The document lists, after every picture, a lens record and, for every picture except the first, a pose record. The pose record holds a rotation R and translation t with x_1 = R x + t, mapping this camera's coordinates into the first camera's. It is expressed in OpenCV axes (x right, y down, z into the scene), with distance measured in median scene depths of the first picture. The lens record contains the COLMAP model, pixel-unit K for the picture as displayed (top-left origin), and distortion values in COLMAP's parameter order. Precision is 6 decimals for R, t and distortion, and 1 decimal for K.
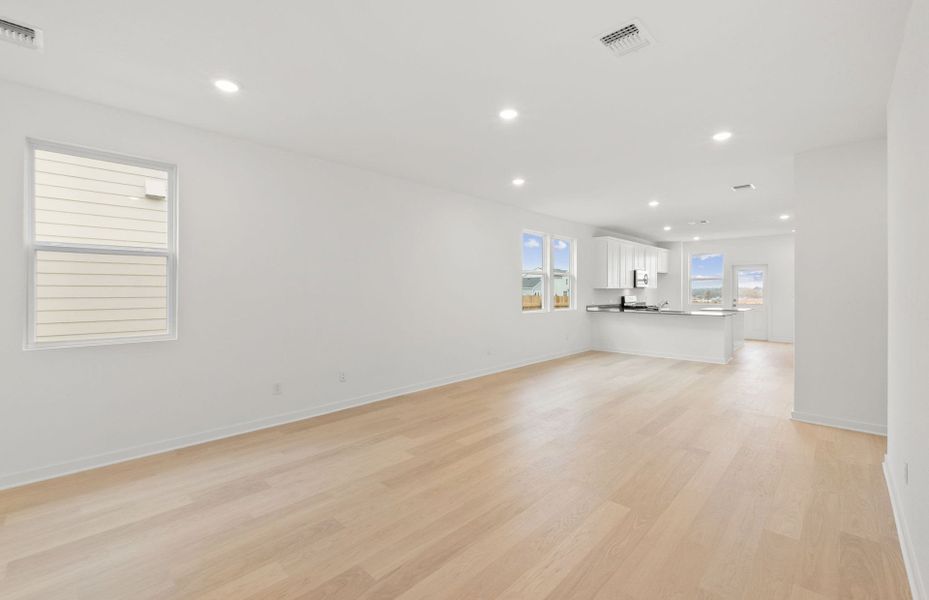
lens RADIAL K [[384.9, 0, 462.7], [0, 384.9, 293.5], [0, 0, 1]] dist [-0.013087, -0.000375]
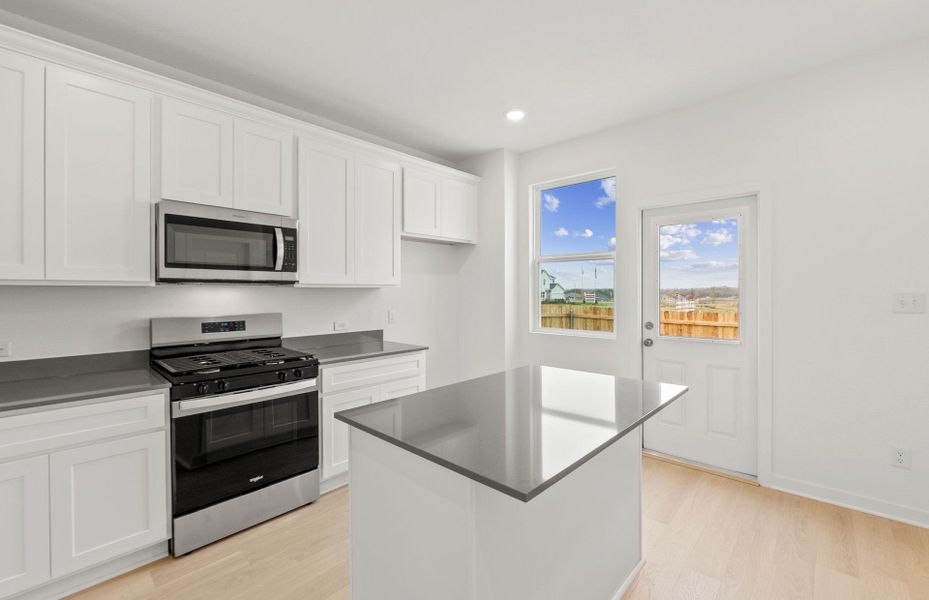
lens RADIAL K [[384.9, 0, 482.3], [0, 384.9, 290.6], [0, 0, 1]] dist [-0.013087, -0.000375]
pose [[0.999987, -0.004985, -0.000947, 0.635389], [0.004978, 0.999967, -0.006452, -0.008251], [0.000979, 0.006447, 0.999979, 0.764678]]
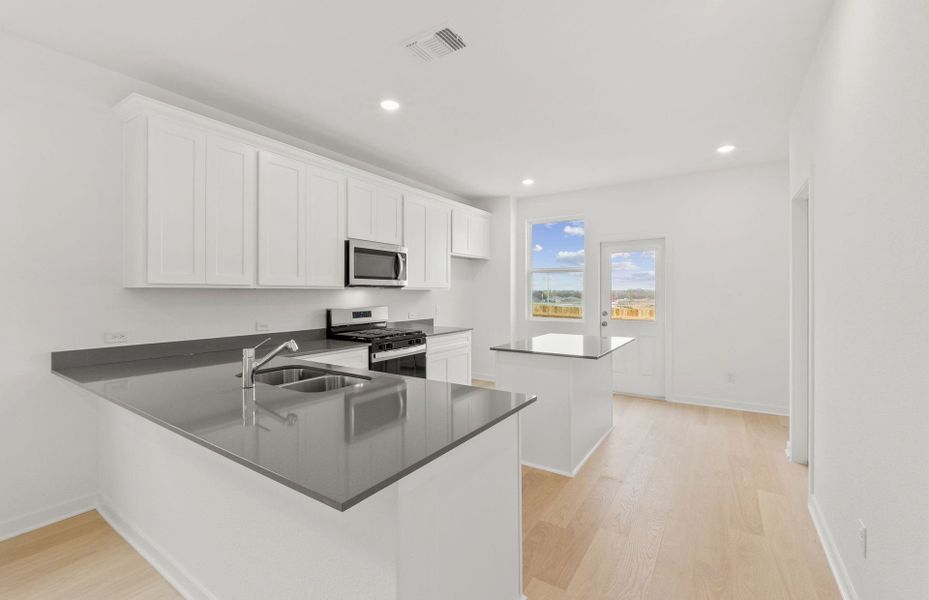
lens RADIAL K [[384.9, 0, 480.7], [0, 384.9, 294.8], [0, 0, 1]] dist [-0.013087, -0.000375]
pose [[0.985262, -0.004301, 0.170996, 0.514811], [0.004310, 0.999991, 0.000314, -0.007125], [-0.170996, 0.000428, 0.985272, 0.593025]]
